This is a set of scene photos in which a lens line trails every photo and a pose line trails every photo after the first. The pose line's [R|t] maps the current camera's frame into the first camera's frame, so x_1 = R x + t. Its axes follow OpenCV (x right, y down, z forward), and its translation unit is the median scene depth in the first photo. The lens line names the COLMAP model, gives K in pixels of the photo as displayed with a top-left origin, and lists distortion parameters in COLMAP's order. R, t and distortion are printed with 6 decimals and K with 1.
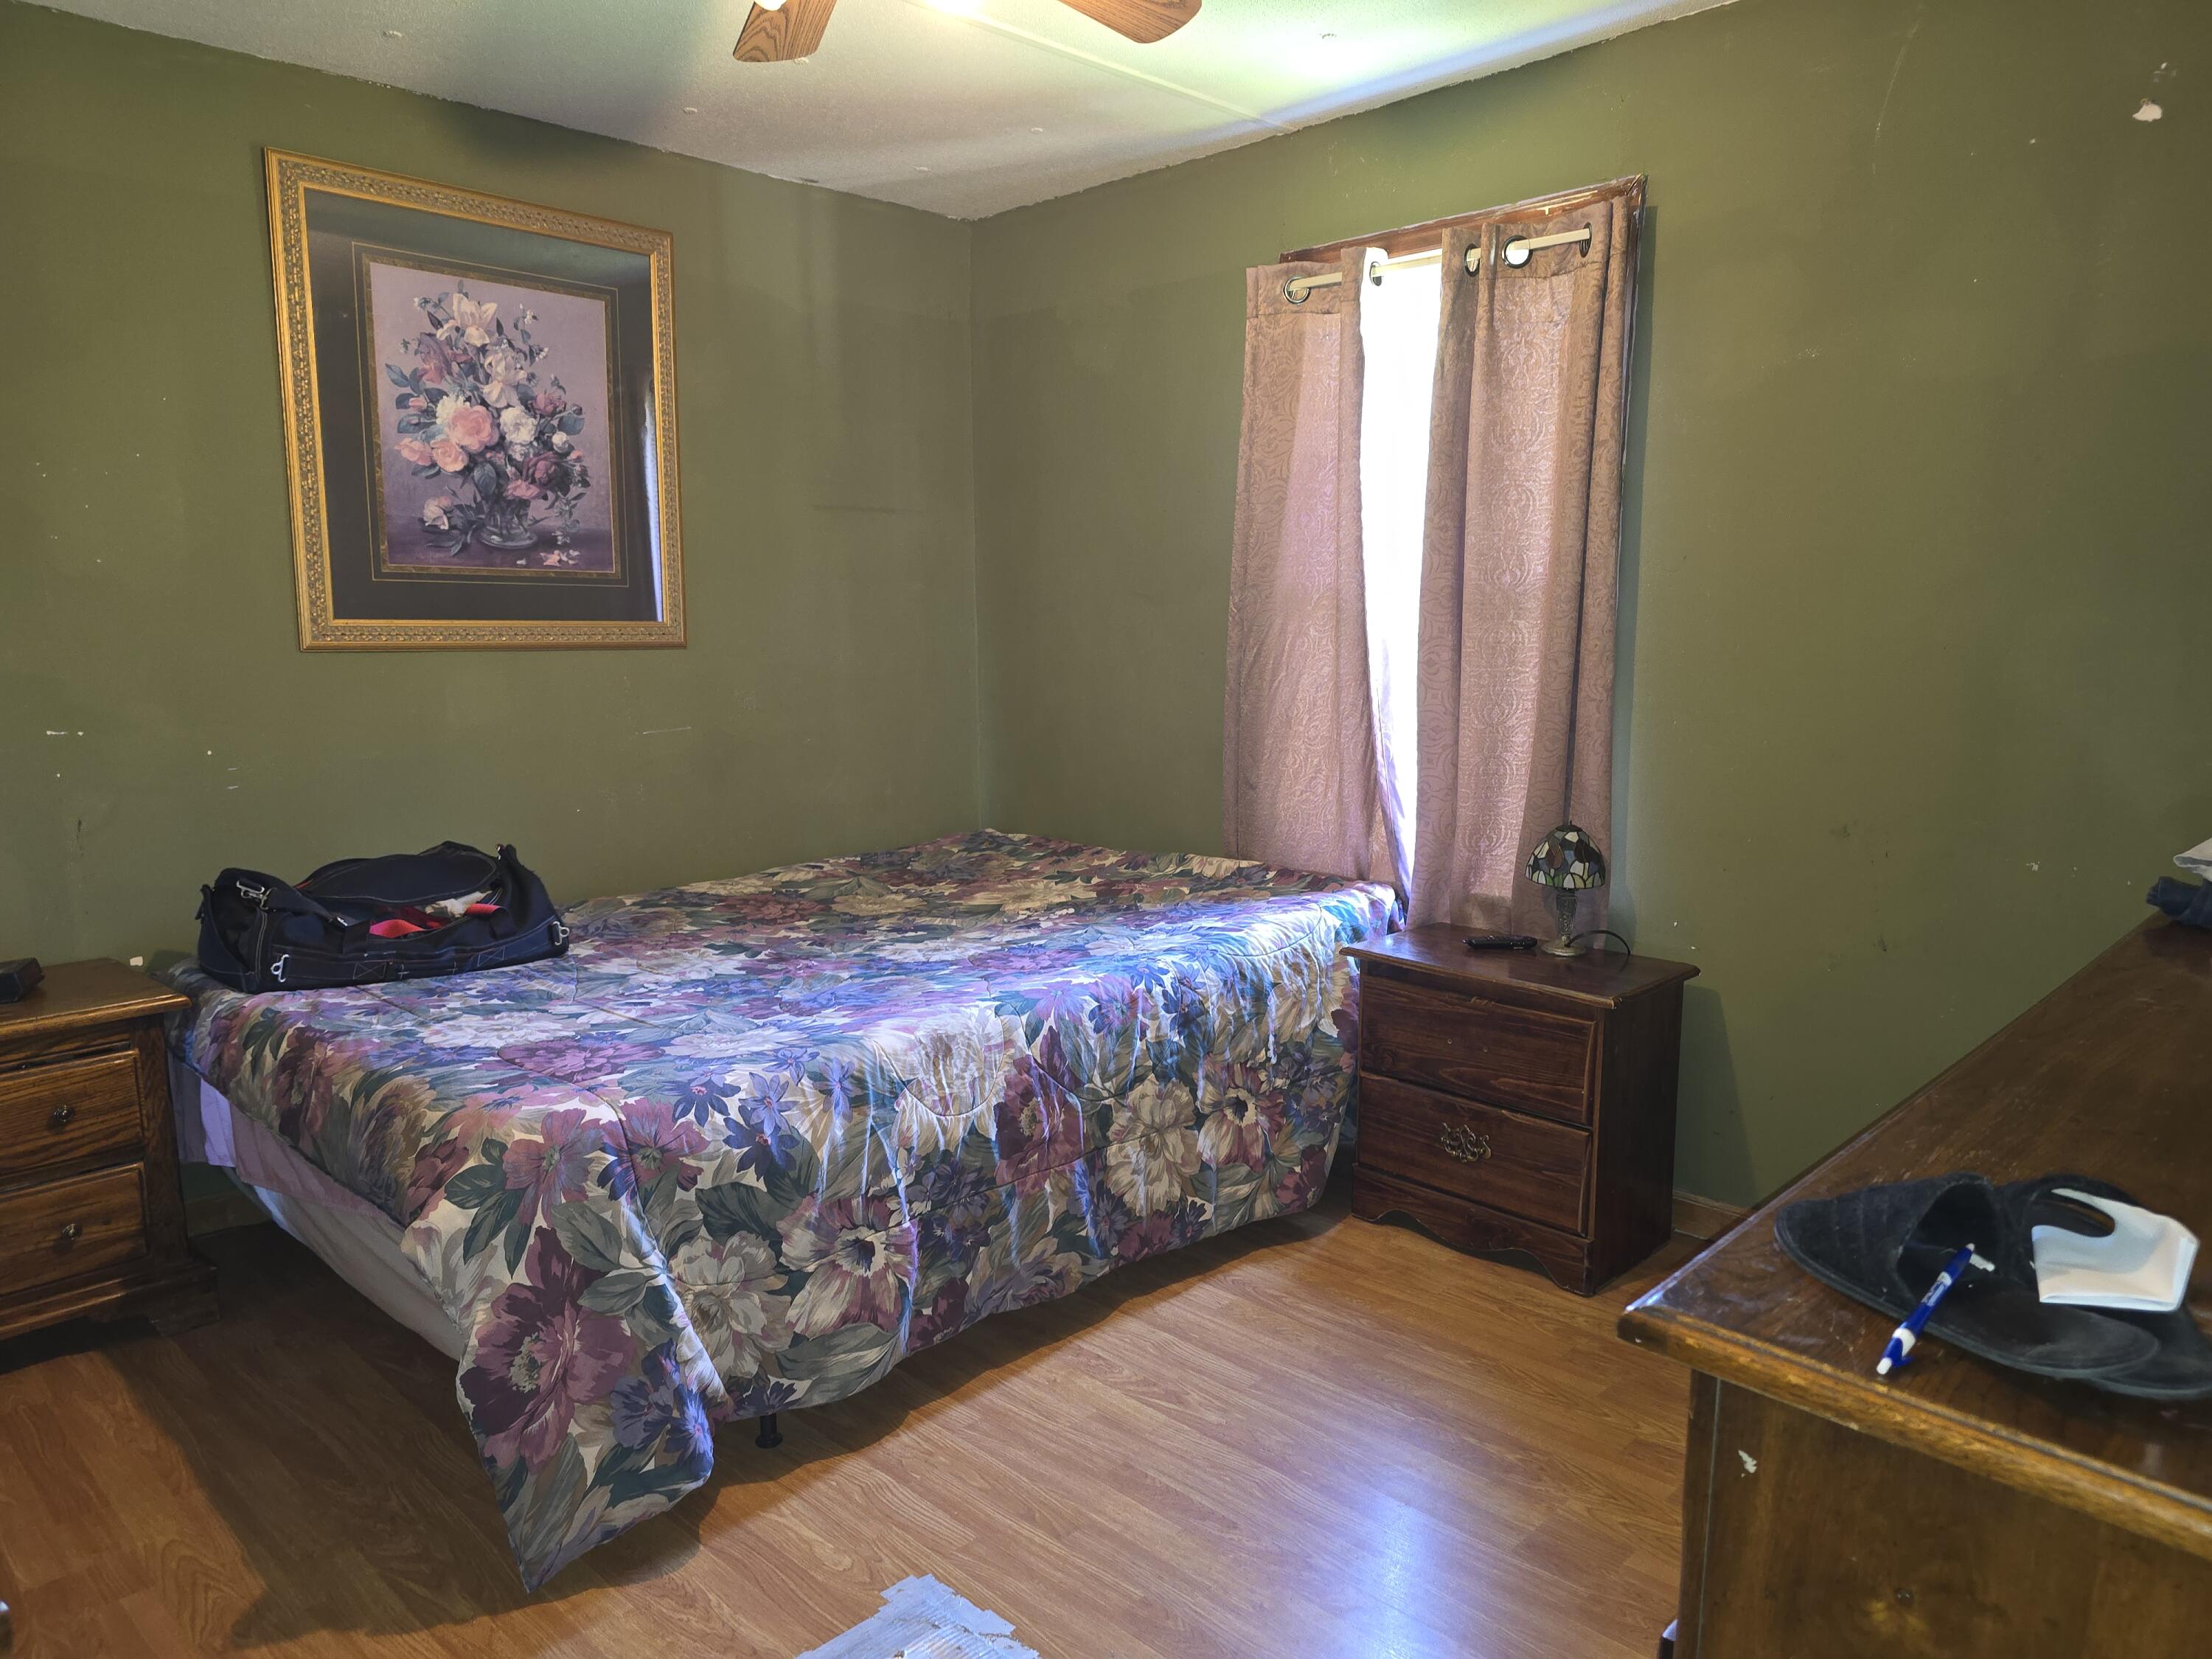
lens RADIAL K [[1460.7, 0, 1114.6], [0, 1460.7, 842.0], [0, 0, 1]] dist [0.040851, -0.029676]
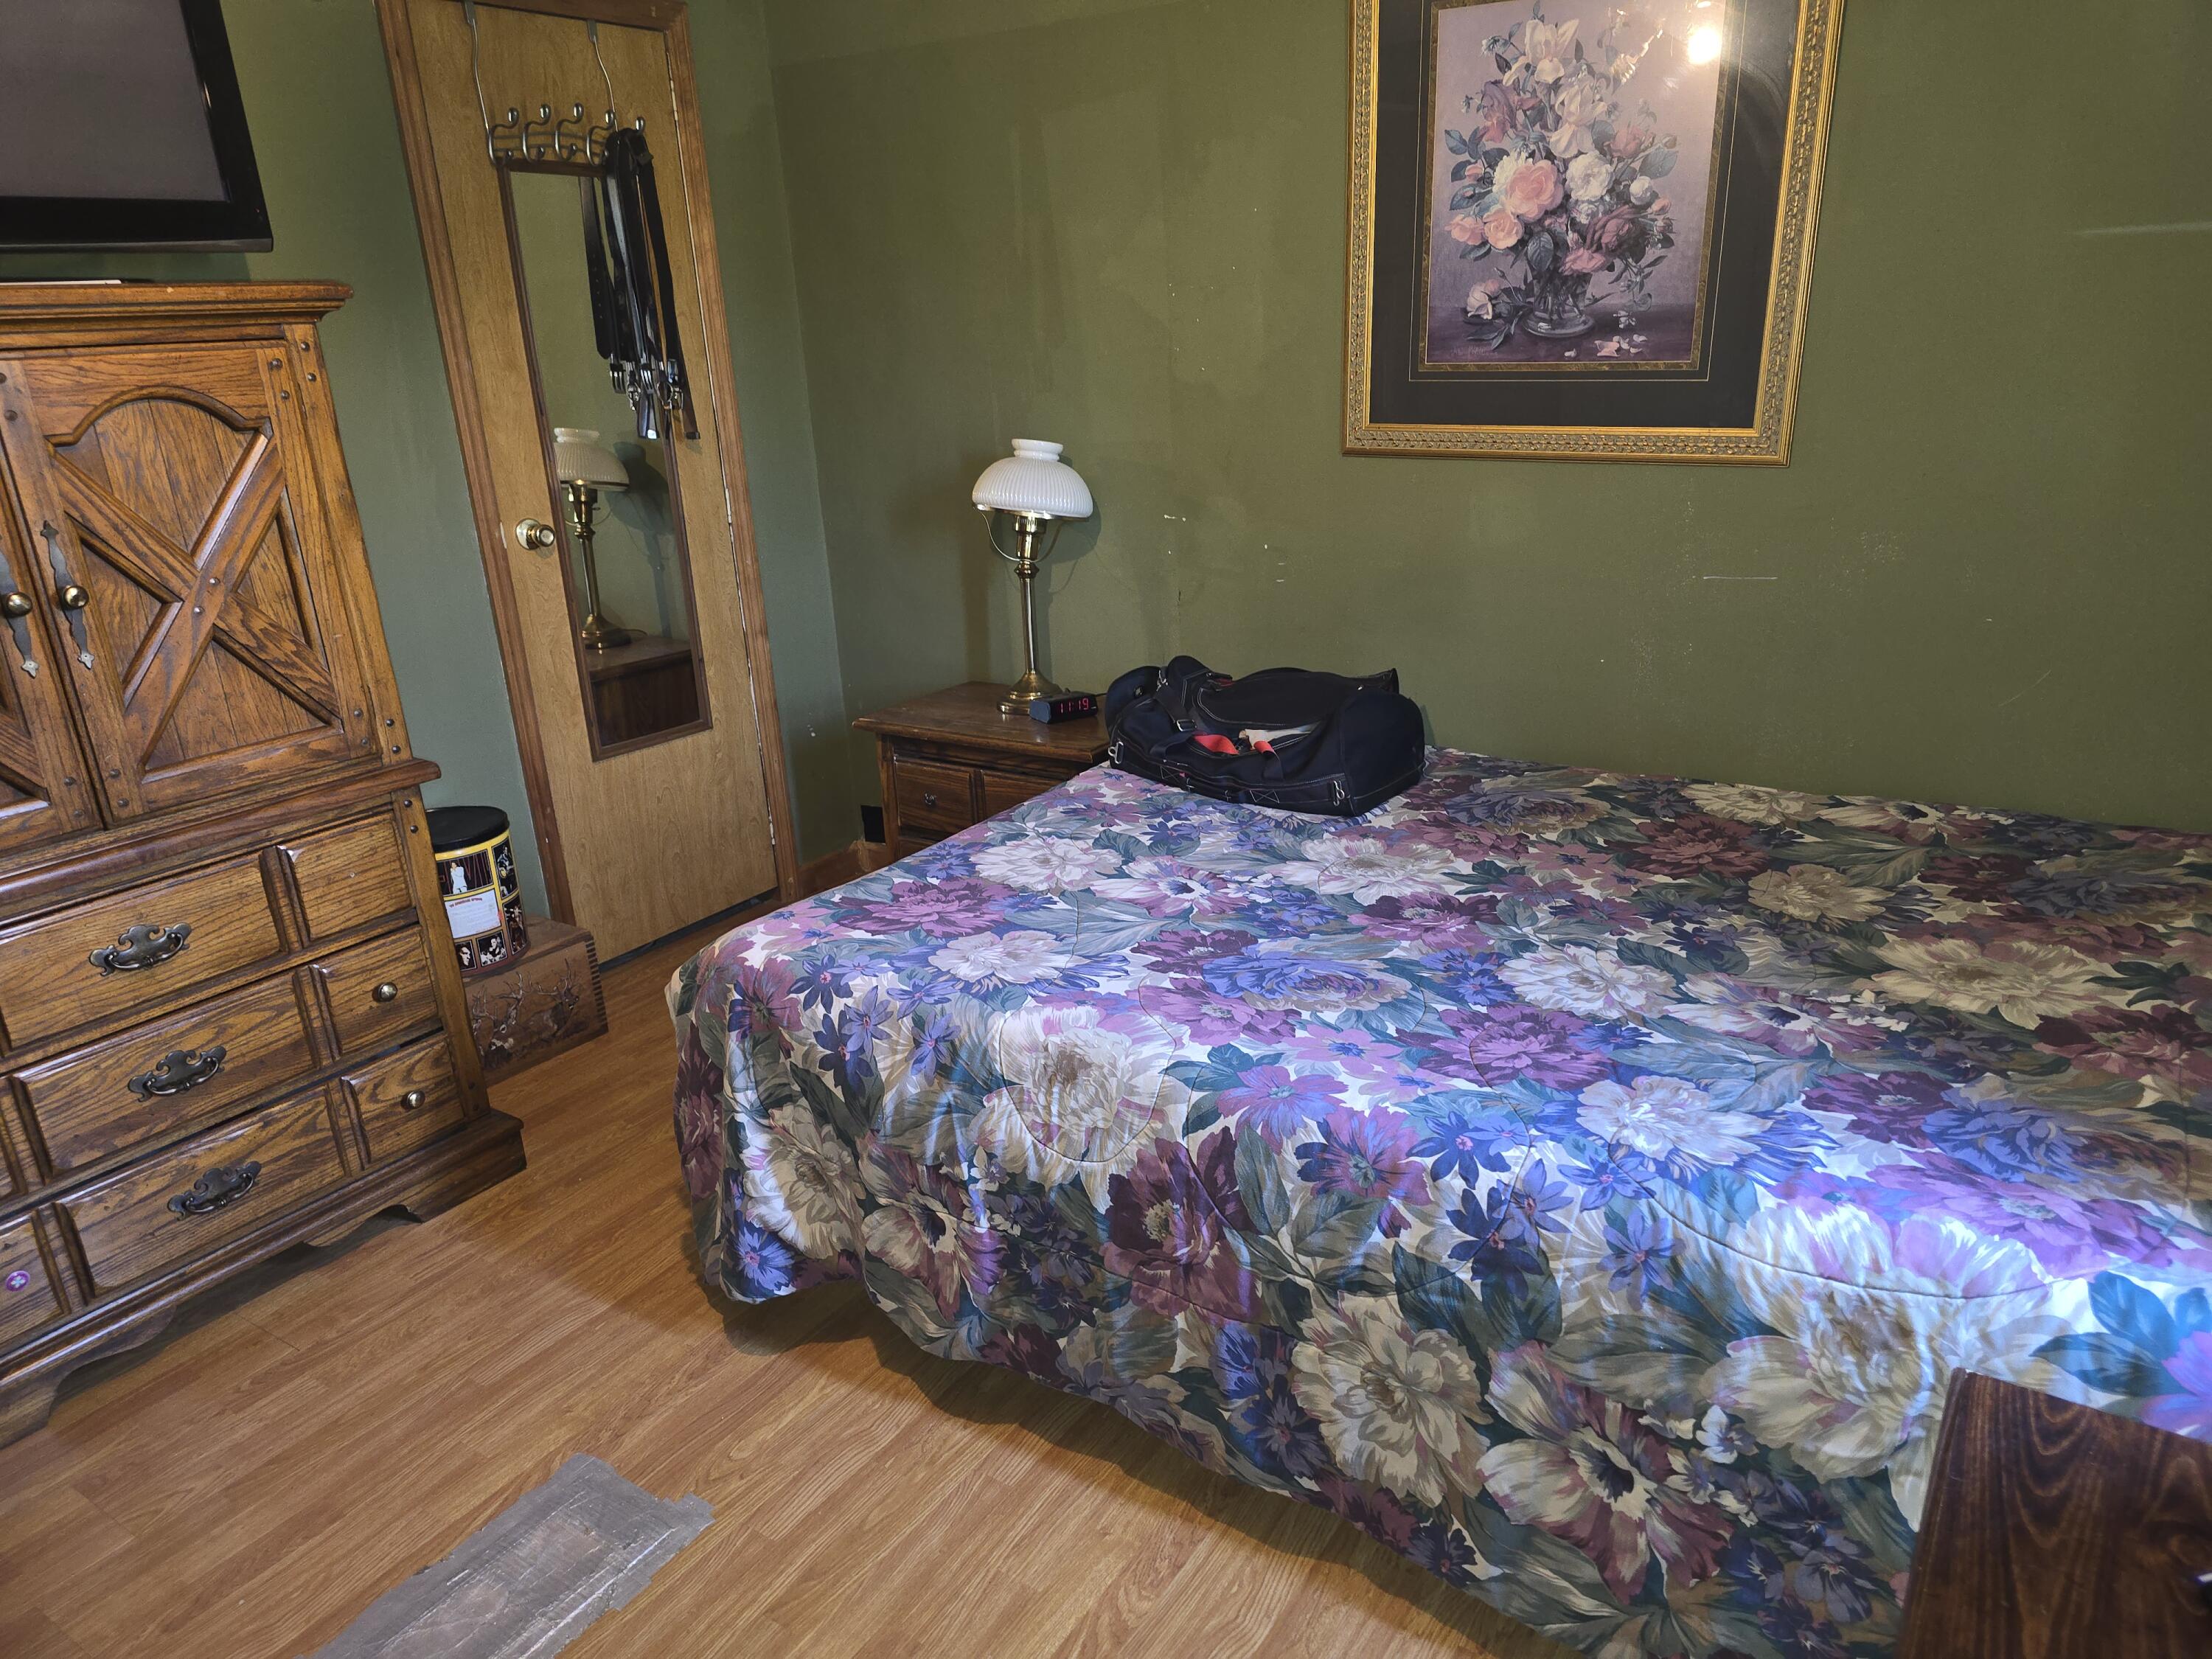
lens RADIAL K [[1453.5, 0, 1106.0], [0, 1453.5, 829.5], [0, 0, 1]] dist [0.072564, -0.072202]
pose [[0.209985, 0.317358, -0.924765, 0.465581], [-0.124163, 0.946851, 0.296744, -0.177742], [0.969789, 0.052510, 0.238228, 0.667867]]
